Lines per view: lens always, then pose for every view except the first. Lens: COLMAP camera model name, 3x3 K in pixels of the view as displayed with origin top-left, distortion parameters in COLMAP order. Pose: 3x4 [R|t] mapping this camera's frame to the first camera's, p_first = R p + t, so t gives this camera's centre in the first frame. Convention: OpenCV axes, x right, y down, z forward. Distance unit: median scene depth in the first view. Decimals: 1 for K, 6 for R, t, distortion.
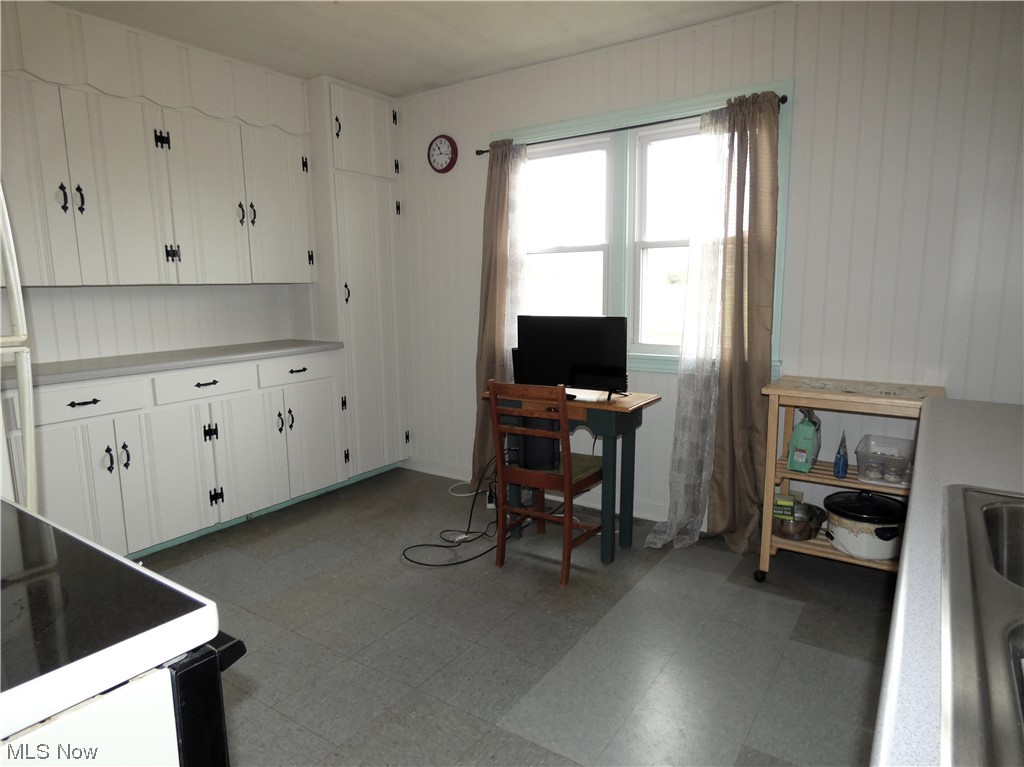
lens RADIAL K [[623.0, 0, 511.4], [0, 623.0, 380.7], [0, 0, 1]] dist [-0.015785, 0.000699]
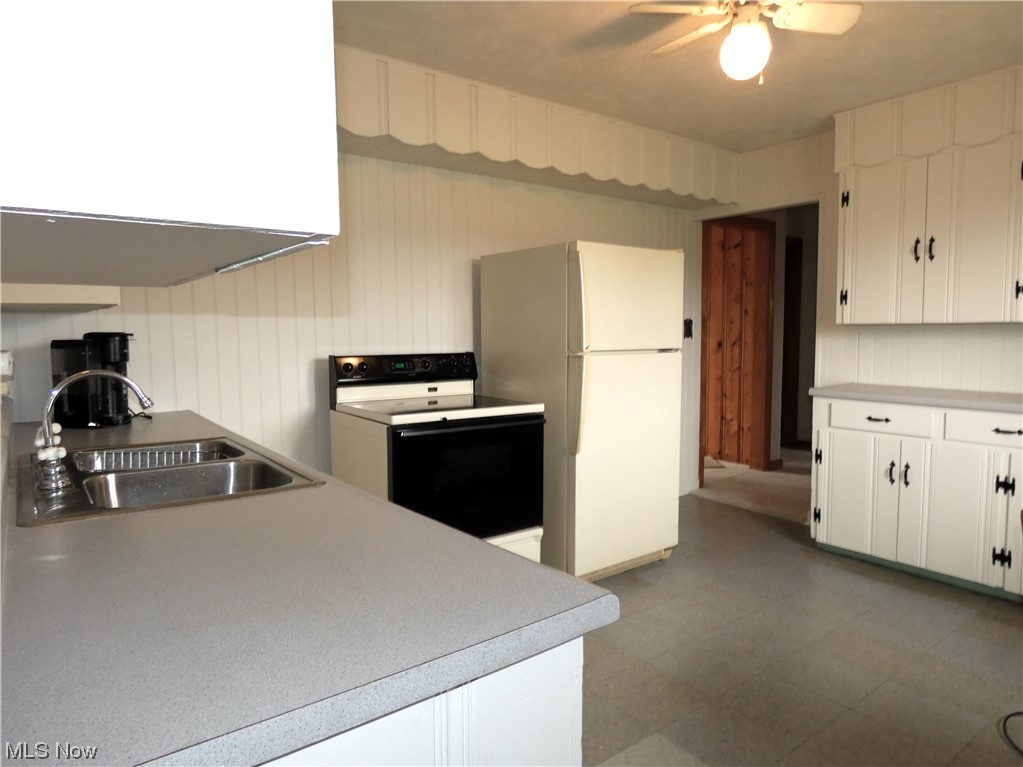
lens RADIAL K [[652.4, 0, 511.5], [0, 652.4, 383.5], [0, 0, 1]] dist [0.002368, 0.002120]
pose [[-0.317873, 0.093042, -0.943557, 0.680428], [-0.133559, 0.980856, 0.141714, -0.109636], [0.938679, 0.171068, -0.299361, 0.636155]]
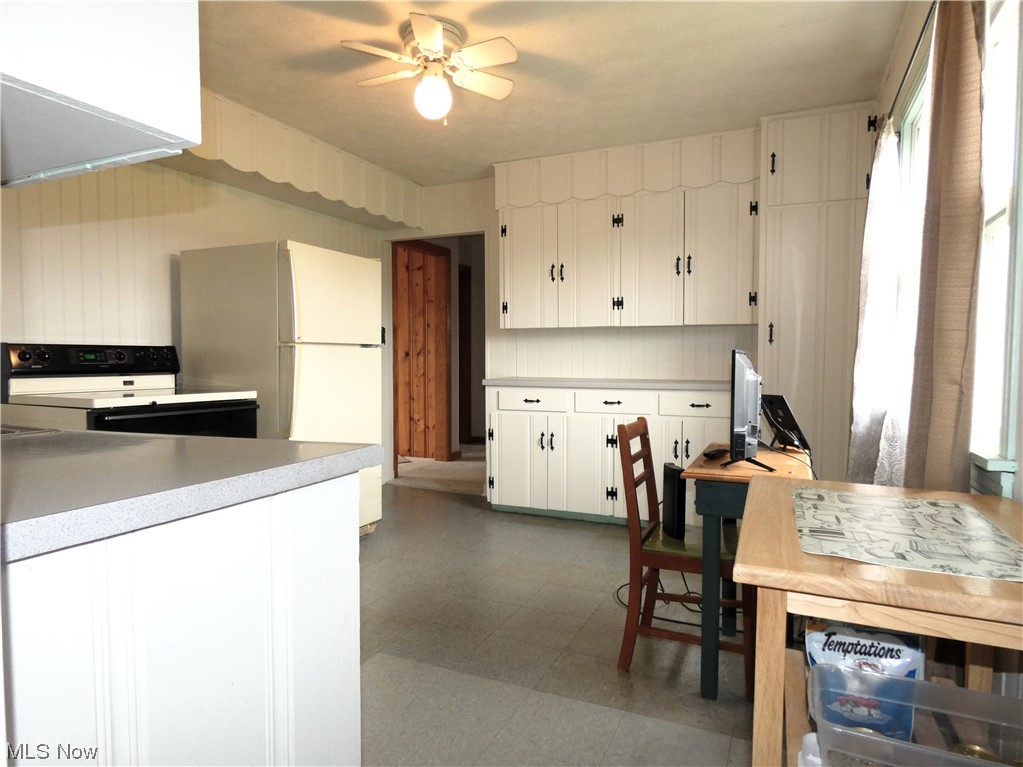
lens RADIAL K [[619.2, 0, 517.0], [0, 619.2, 382.0], [0, 0, 1]] dist [-0.013578, -0.000974]
pose [[0.170385, 0.058912, -0.983615, 0.780985], [-0.153115, 0.987669, 0.032632, -0.052629], [0.973409, 0.145046, 0.177304, 0.618403]]
